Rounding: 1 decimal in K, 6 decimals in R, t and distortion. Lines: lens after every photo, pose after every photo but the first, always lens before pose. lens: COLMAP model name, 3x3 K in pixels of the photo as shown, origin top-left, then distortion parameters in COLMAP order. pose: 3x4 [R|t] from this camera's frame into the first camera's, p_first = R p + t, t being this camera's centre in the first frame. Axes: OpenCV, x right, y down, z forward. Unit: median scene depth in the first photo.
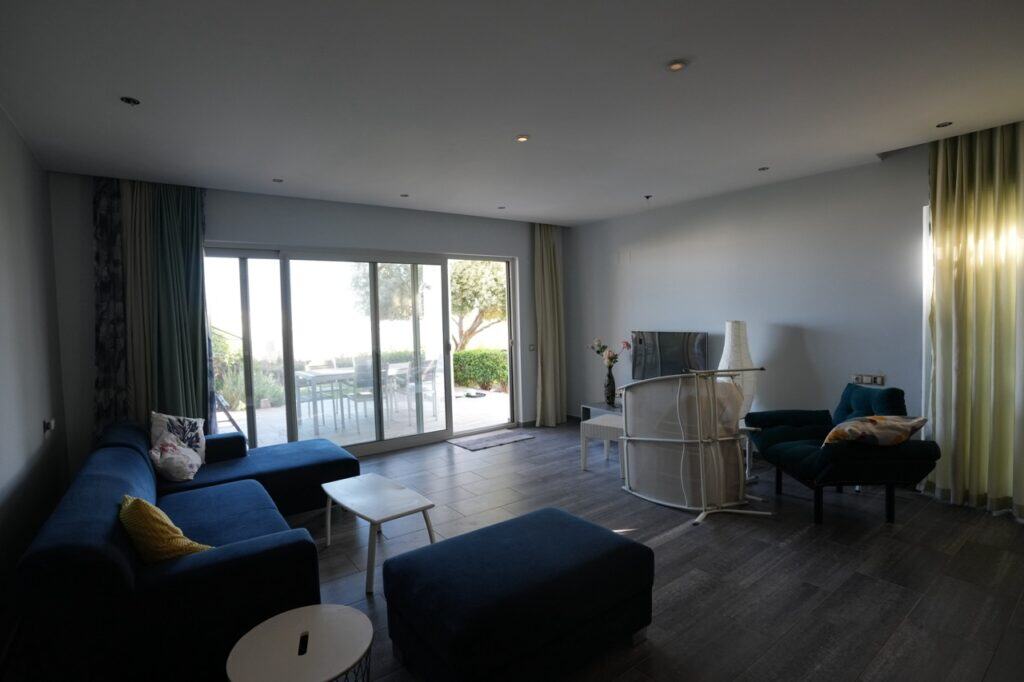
lens RADIAL K [[501.0, 0, 509.2], [0, 501.0, 337.7], [0, 0, 1]] dist [-0.090065, 0.040116]
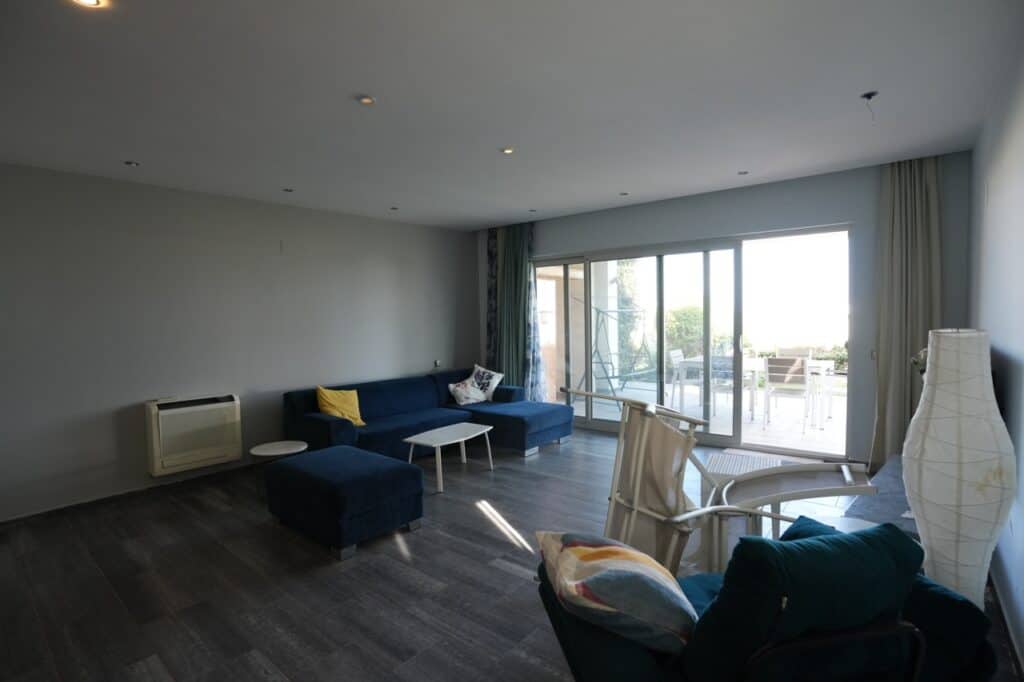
lens RADIAL K [[501.0, 0, 509.2], [0, 501.0, 337.7], [0, 0, 1]] dist [-0.090065, 0.040116]
pose [[0.233412, 0.064623, -0.970228, 0.936665], [-0.023473, 0.997873, 0.060817, -0.050219], [0.972095, 0.008579, 0.234432, 0.634999]]
